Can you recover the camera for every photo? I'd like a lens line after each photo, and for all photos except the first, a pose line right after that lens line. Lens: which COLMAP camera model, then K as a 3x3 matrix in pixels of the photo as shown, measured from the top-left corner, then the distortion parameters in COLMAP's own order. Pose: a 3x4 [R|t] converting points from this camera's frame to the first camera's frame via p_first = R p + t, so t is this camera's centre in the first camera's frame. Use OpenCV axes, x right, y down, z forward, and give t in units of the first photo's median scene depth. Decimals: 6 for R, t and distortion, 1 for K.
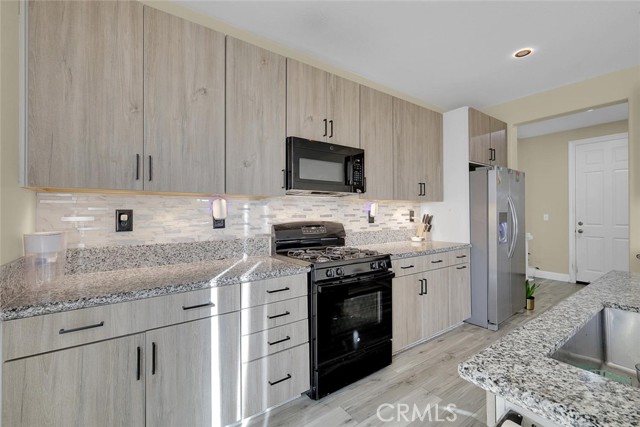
lens RADIAL K [[278.0, 0, 322.1], [0, 278.0, 211.2], [0, 0, 1]] dist [0.001610, 0.000142]
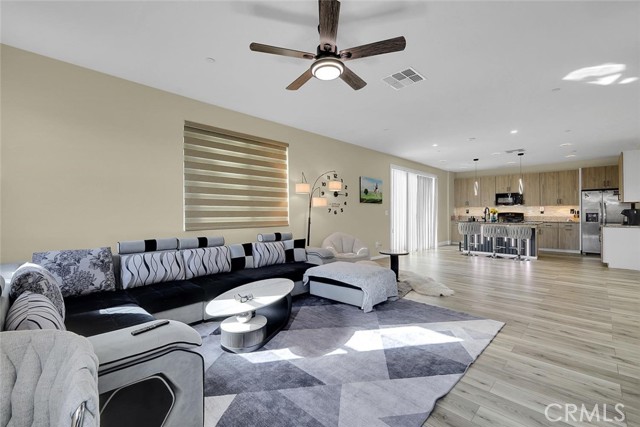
lens RADIAL K [[278.0, 0, 320.4], [0, 278.0, 210.7], [0, 0, 1]] dist [0.001610, 0.000142]
pose [[0.163864, -0.005751, -0.986466, 3.722183], [0.004836, 0.999976, -0.005027, 0.023510], [0.986471, -0.003947, 0.163888, -2.470649]]
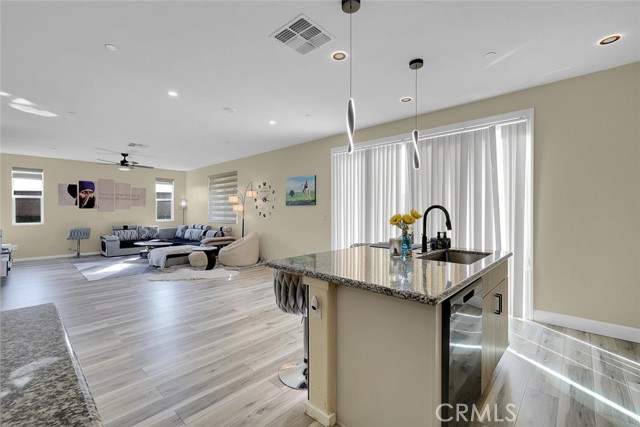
lens RADIAL K [[278.0, 0, 322.8], [0, 278.0, 211.5], [0, 0, 1]] dist [0.001610, 0.000142]
pose [[-0.980332, 0.004931, -0.197292, 1.116159], [0.005865, 0.999974, -0.004151, 0.000800], [0.197267, -0.005226, -0.980336, 1.252586]]
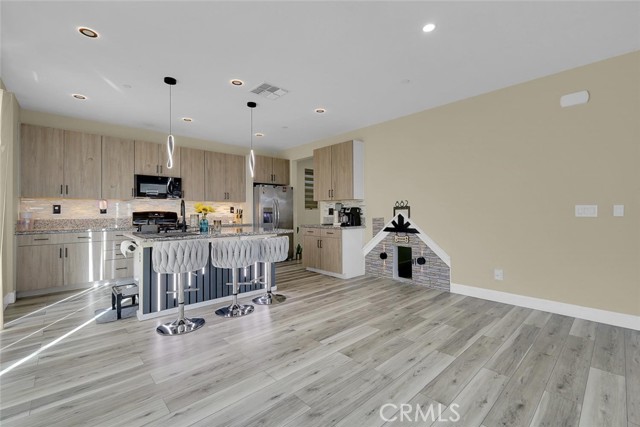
lens RADIAL K [[278.0, 0, 321.1], [0, 278.0, 210.9], [0, 0, 1]] dist [0.001610, 0.000142]
pose [[0.992716, 0.000072, 0.120480, 1.086665], [-0.000038, 1.000000, -0.000280, 0.039163], [-0.120480, 0.000274, 0.992716, -1.428779]]
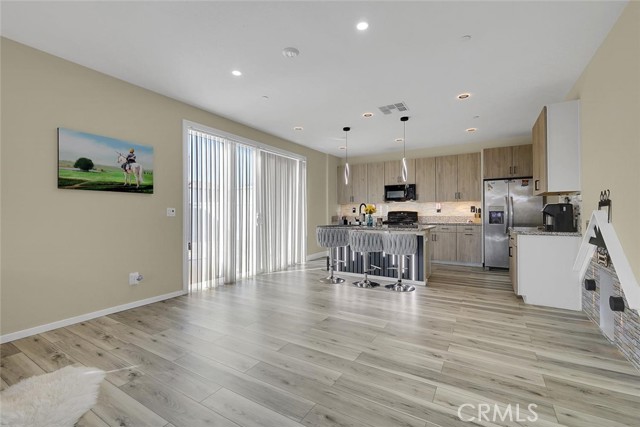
lens RADIAL K [[278.0, 0, 320.2], [0, 278.0, 211.1], [0, 0, 1]] dist [0.001610, 0.000142]
pose [[0.389388, -0.004396, -0.921063, 2.533919], [0.007631, 0.999970, -0.001546, 0.040947], [0.921042, -0.006427, 0.389410, -0.983434]]
